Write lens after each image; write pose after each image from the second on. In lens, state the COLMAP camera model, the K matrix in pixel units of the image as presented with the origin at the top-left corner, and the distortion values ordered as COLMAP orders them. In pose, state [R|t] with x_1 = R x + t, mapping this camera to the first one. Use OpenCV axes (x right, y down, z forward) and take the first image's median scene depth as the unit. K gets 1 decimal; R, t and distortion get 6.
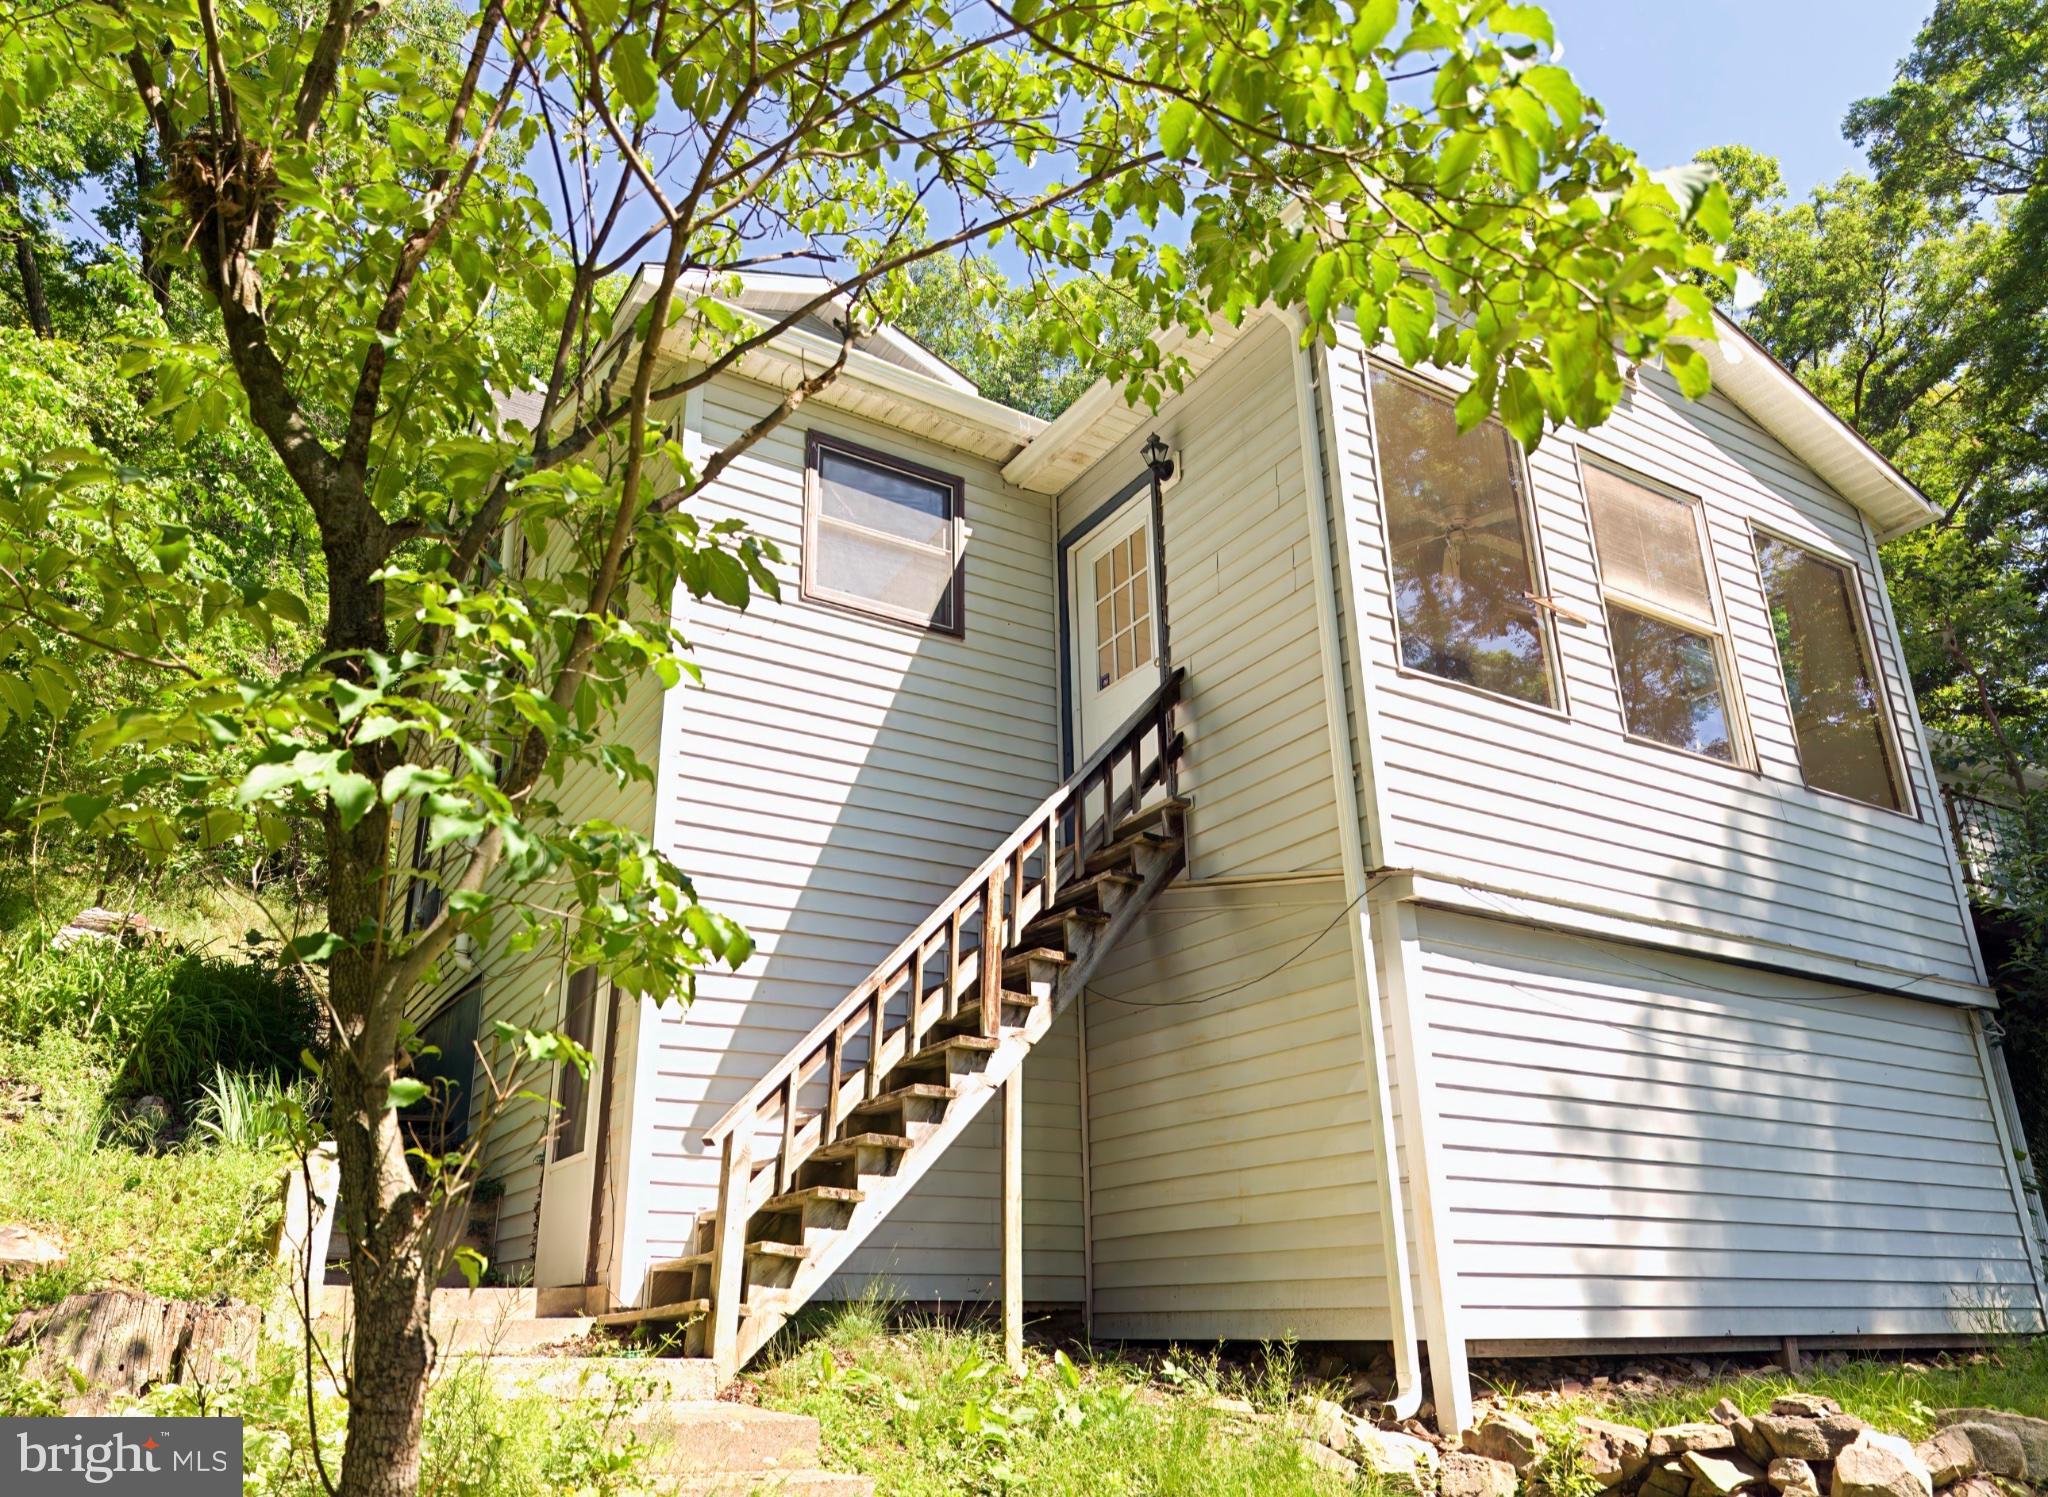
lens RADIAL K [[1387.8, 0, 1018.8], [0, 1387.8, 830.4], [0, 0, 1]] dist [0.023587, -0.000939]
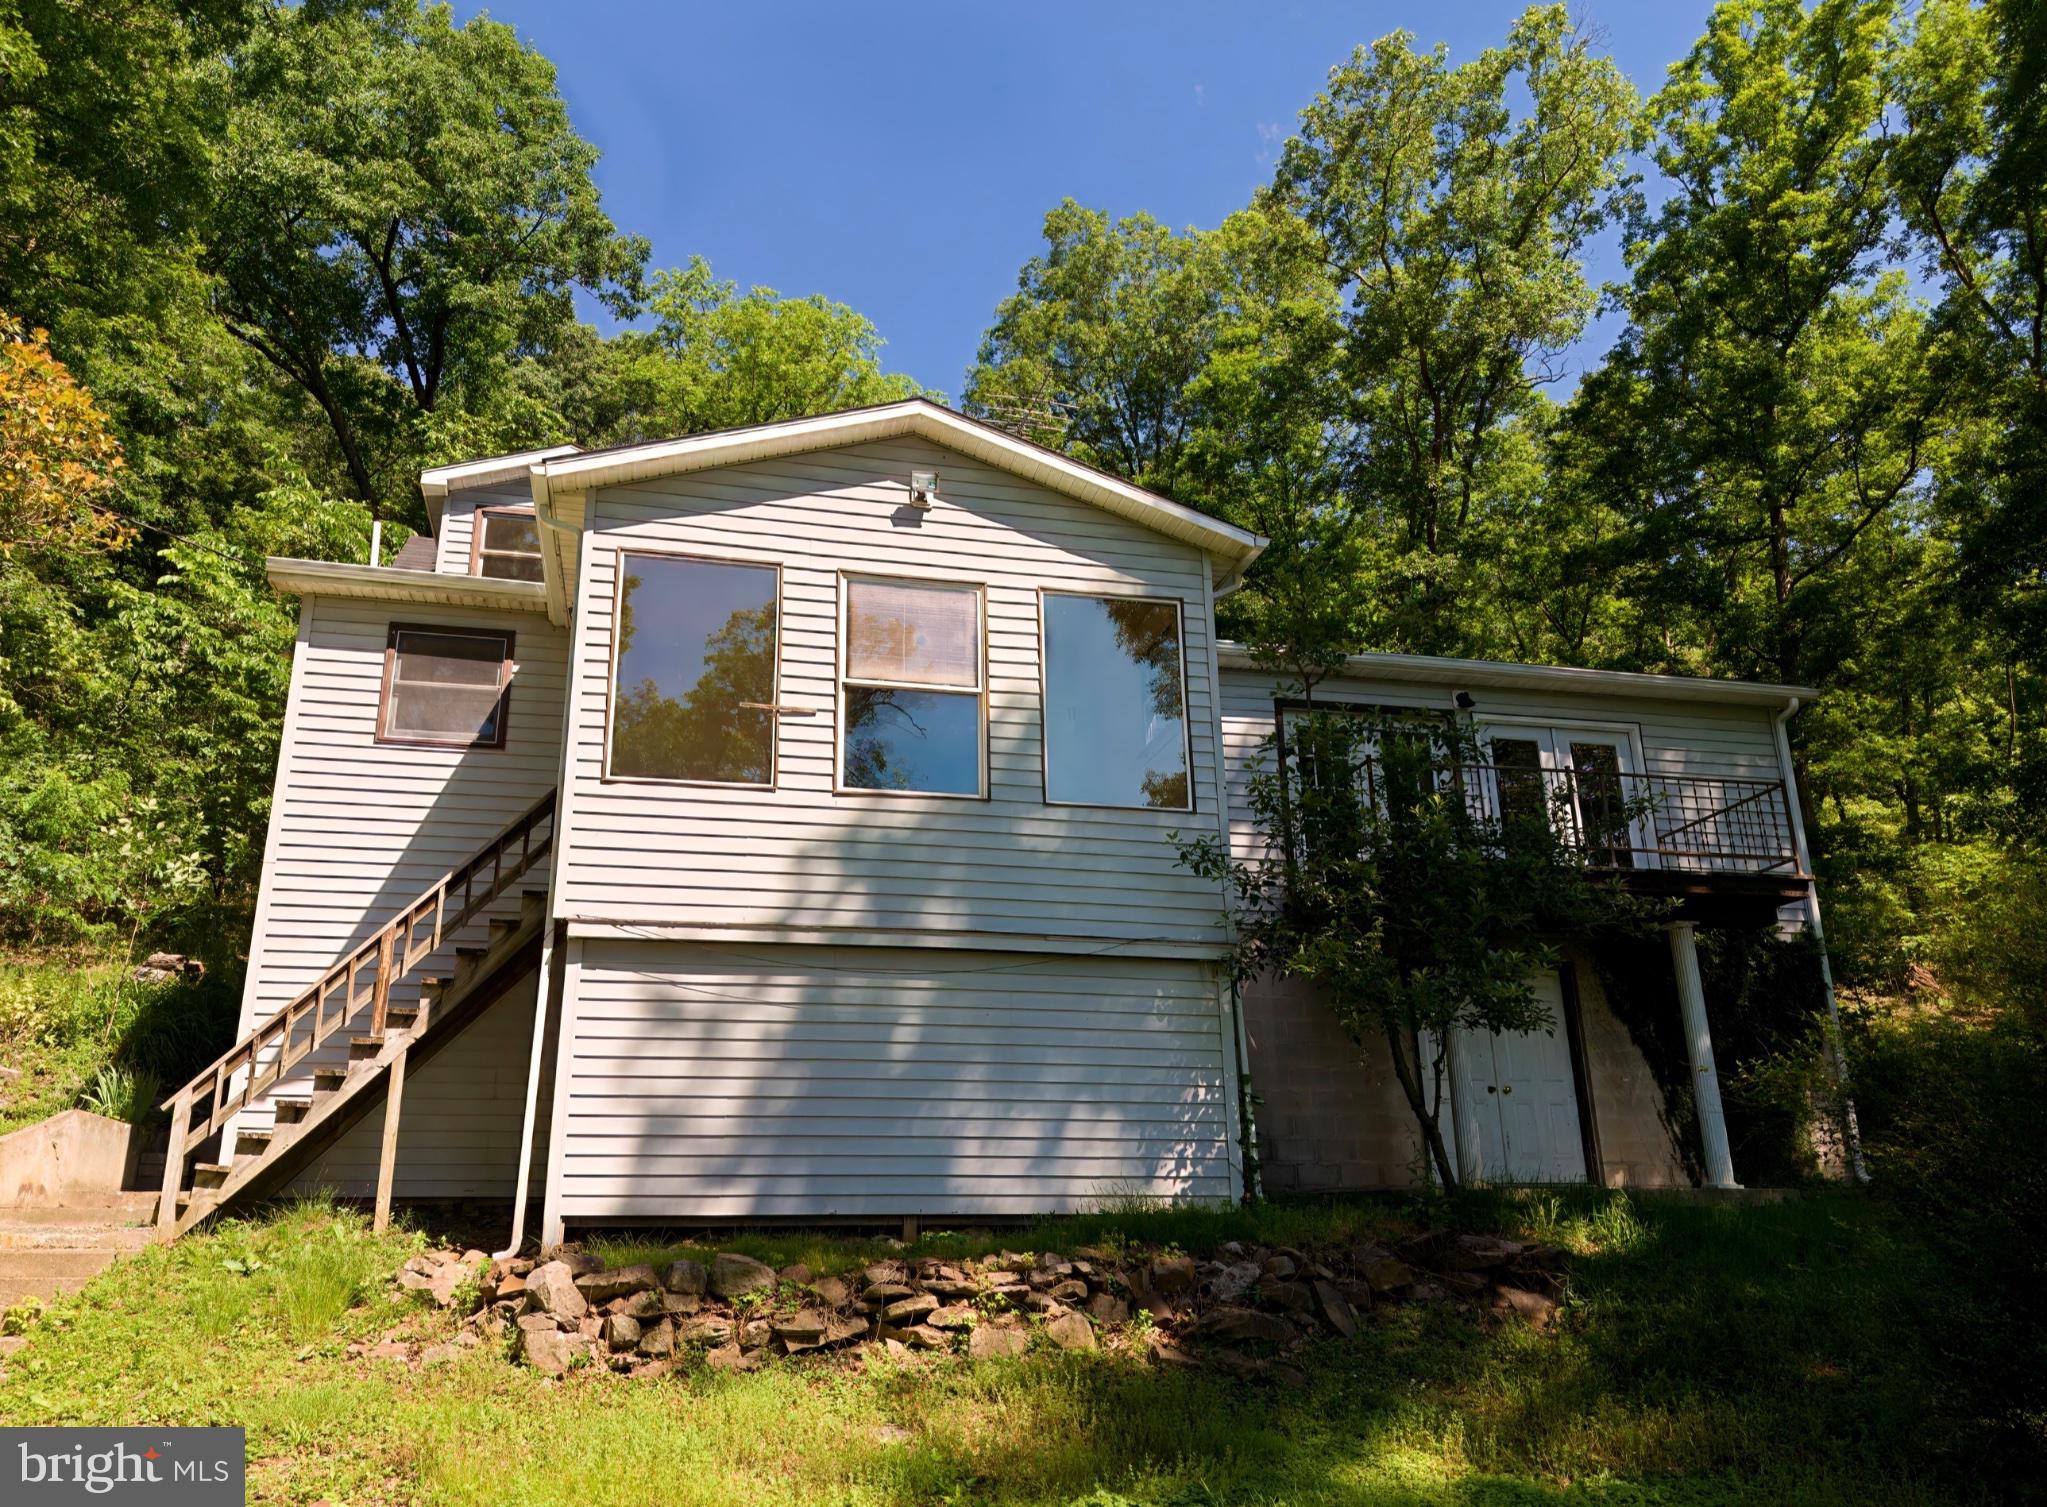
lens RADIAL K [[1502.9, 0, 1023.8], [0, 1502.9, 786.3], [0, 0, 1]] dist [0.002515, 0.003766]
pose [[0.947375, -0.095597, -0.305518, 1.202931], [0.104611, 0.994425, 0.013230, -0.081746], [0.302550, -0.044495, 0.952094, -0.407567]]
